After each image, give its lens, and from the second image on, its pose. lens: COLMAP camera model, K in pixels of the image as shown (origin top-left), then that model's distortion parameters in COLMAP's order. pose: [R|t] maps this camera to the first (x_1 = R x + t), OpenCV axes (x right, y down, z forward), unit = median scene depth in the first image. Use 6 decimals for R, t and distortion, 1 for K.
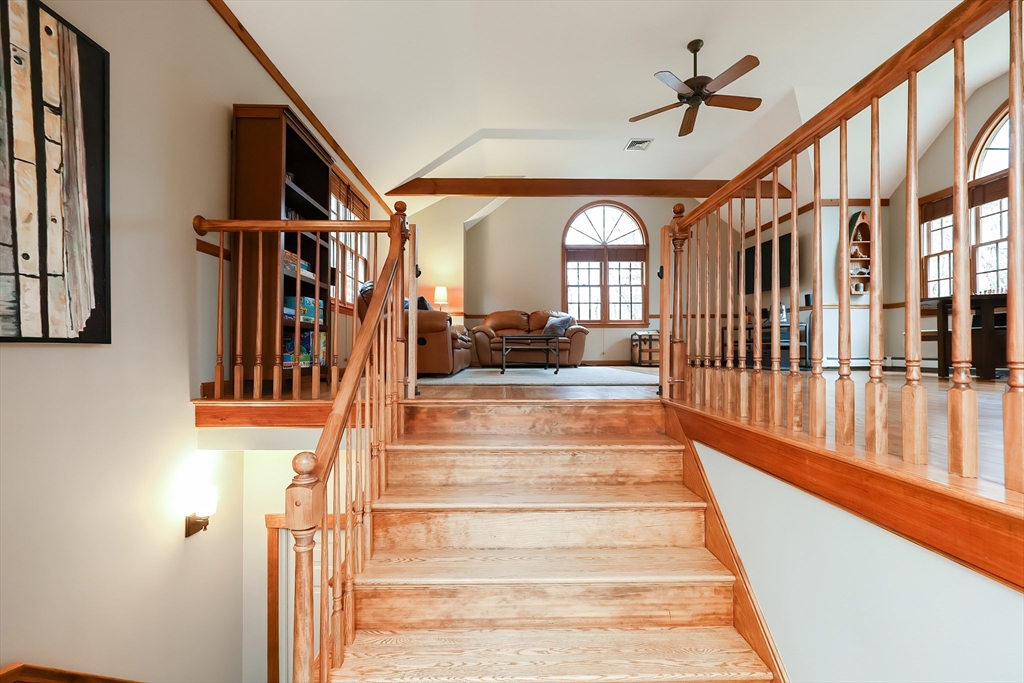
lens RADIAL K [[419.4, 0, 517.0], [0, 419.4, 341.0], [0, 0, 1]] dist [-0.002565, -0.000420]
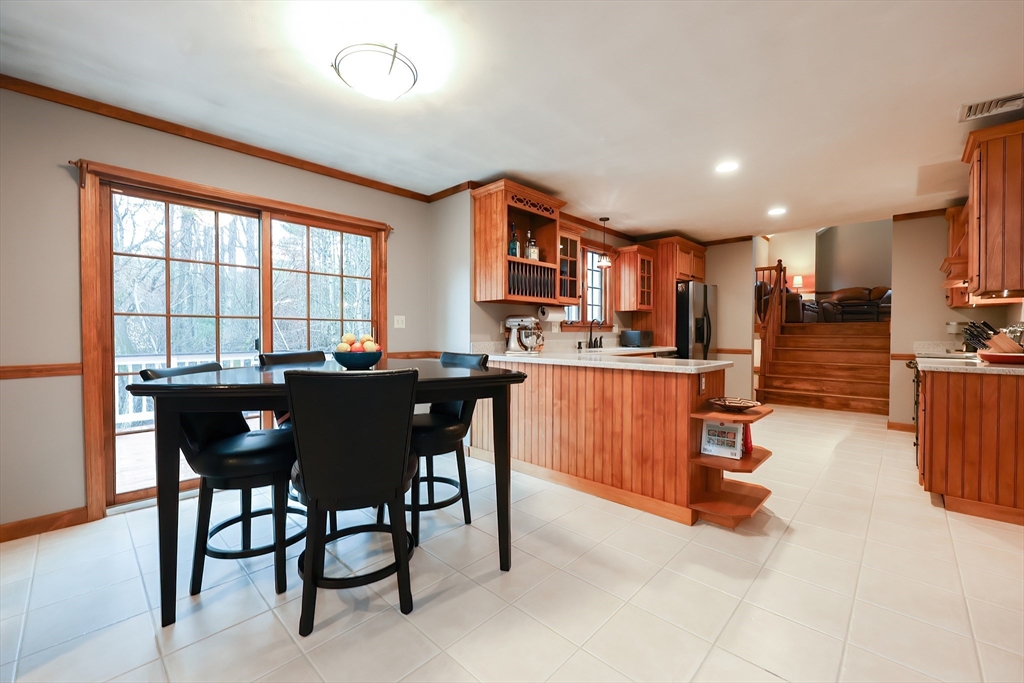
lens RADIAL K [[419.4, 0, 517.0], [0, 419.4, 341.0], [0, 0, 1]] dist [-0.002565, -0.000420]
pose [[0.712354, 0.020107, -0.701533, 0.186637], [0.011890, 0.999100, 0.040709, 0.043370], [0.701720, -0.037341, 0.711474, -0.929404]]
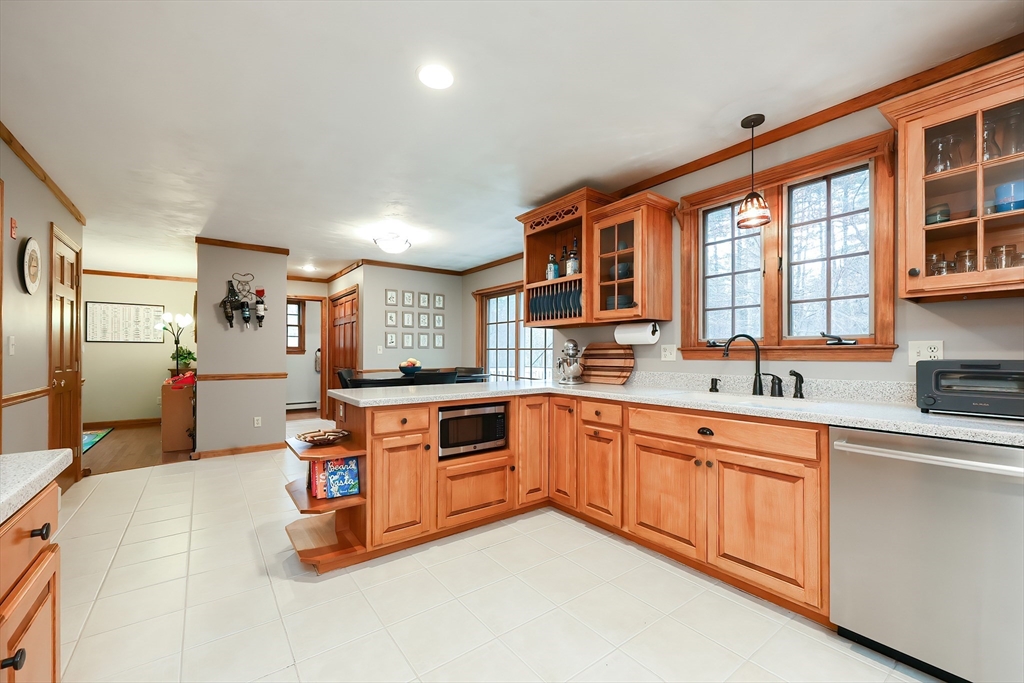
lens RADIAL K [[415.1, 0, 513.9], [0, 415.1, 352.7], [0, 0, 1]] dist [-0.001790, -0.000149]
pose [[-0.816691, -0.000464, -0.577075, 0.133181], [0.013520, 0.999710, -0.019937, 0.056227], [0.576916, -0.024085, -0.816448, -0.137319]]
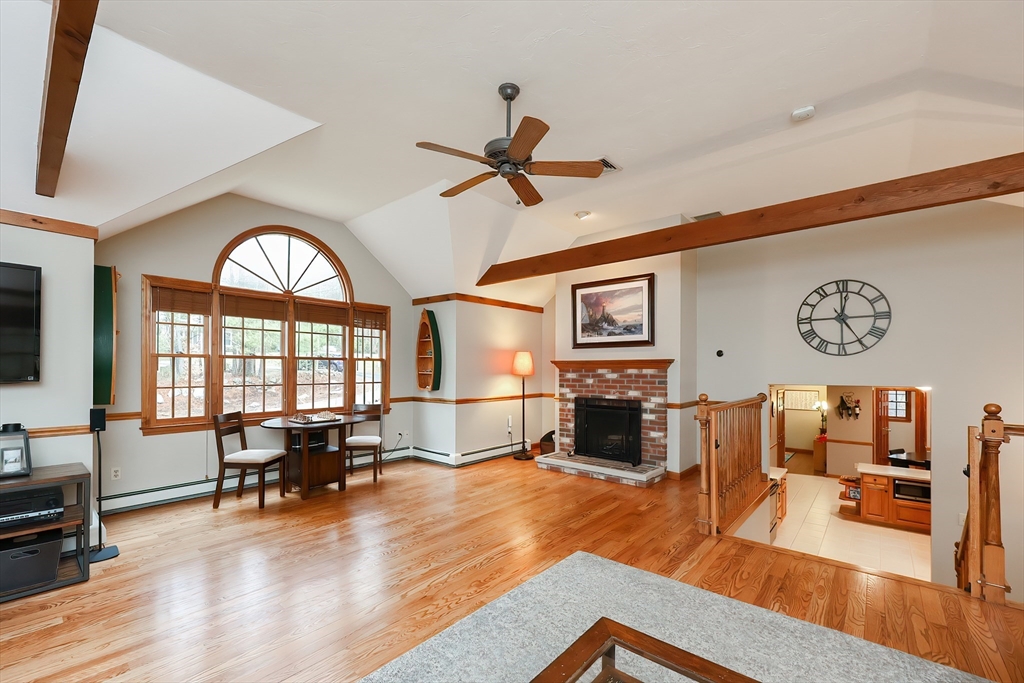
lens RADIAL K [[423.6, 0, 529.4], [0, 423.6, 367.1], [0, 0, 1]] dist [0.000224, 0.000004]
pose [[-0.751886, 0.003456, 0.659285, -0.039132], [-0.016071, 0.999593, -0.023568, -0.137138], [-0.659098, -0.028316, -0.751524, 0.895634]]
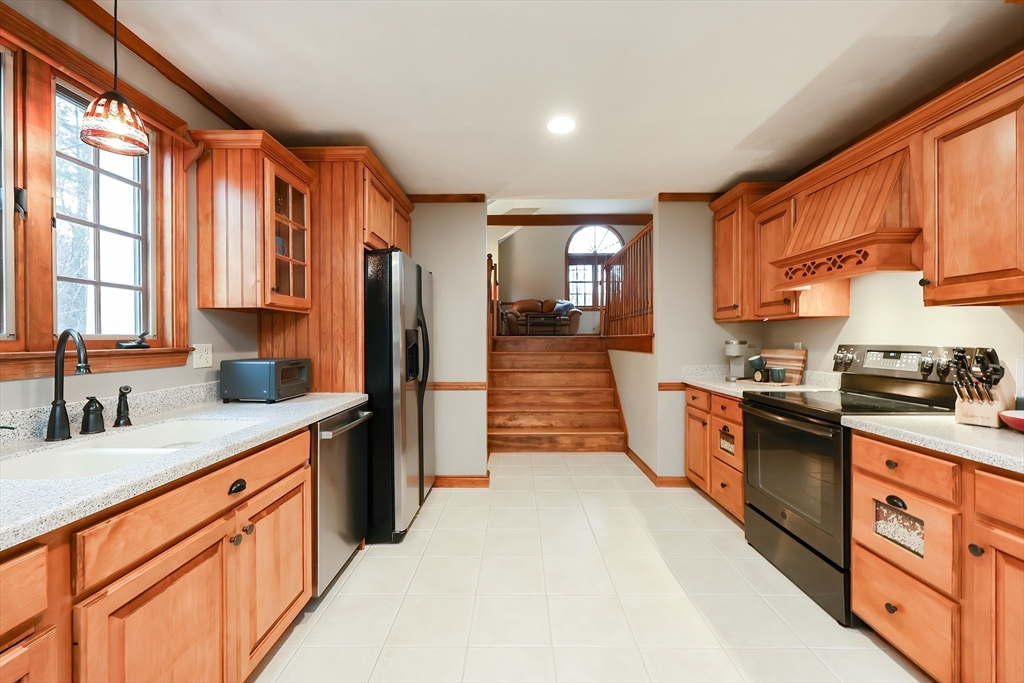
lens RADIAL K [[419.4, 0, 517.0], [0, 419.4, 341.0], [0, 0, 1]] dist [-0.002565, -0.000420]
pose [[0.999597, 0.000203, -0.028385, -0.020593], [0.000553, 0.999646, 0.026601, 0.036352], [0.028380, -0.026606, 0.999243, -0.498226]]
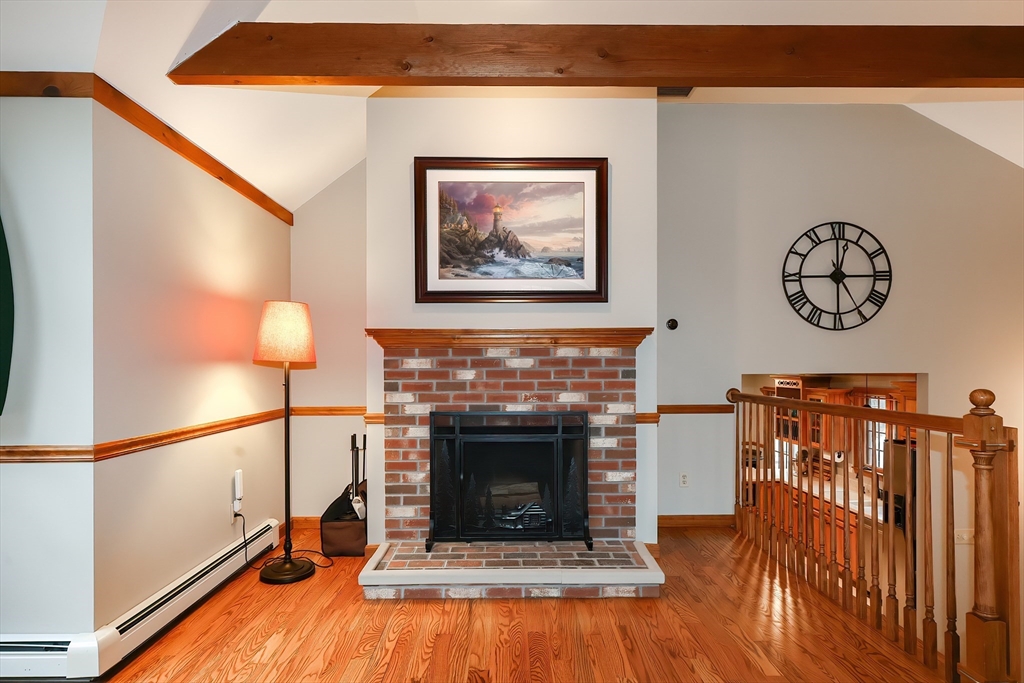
lens RADIAL K [[529.2, 0, 509.4], [0, 529.2, 365.6], [0, 0, 1]] dist [-0.001761, -0.000329]
pose [[-0.999767, 0.005187, 0.020935, 0.390988], [0.004672, 0.999687, -0.024583, -0.127139], [-0.021056, -0.024480, -0.999479, 0.651213]]
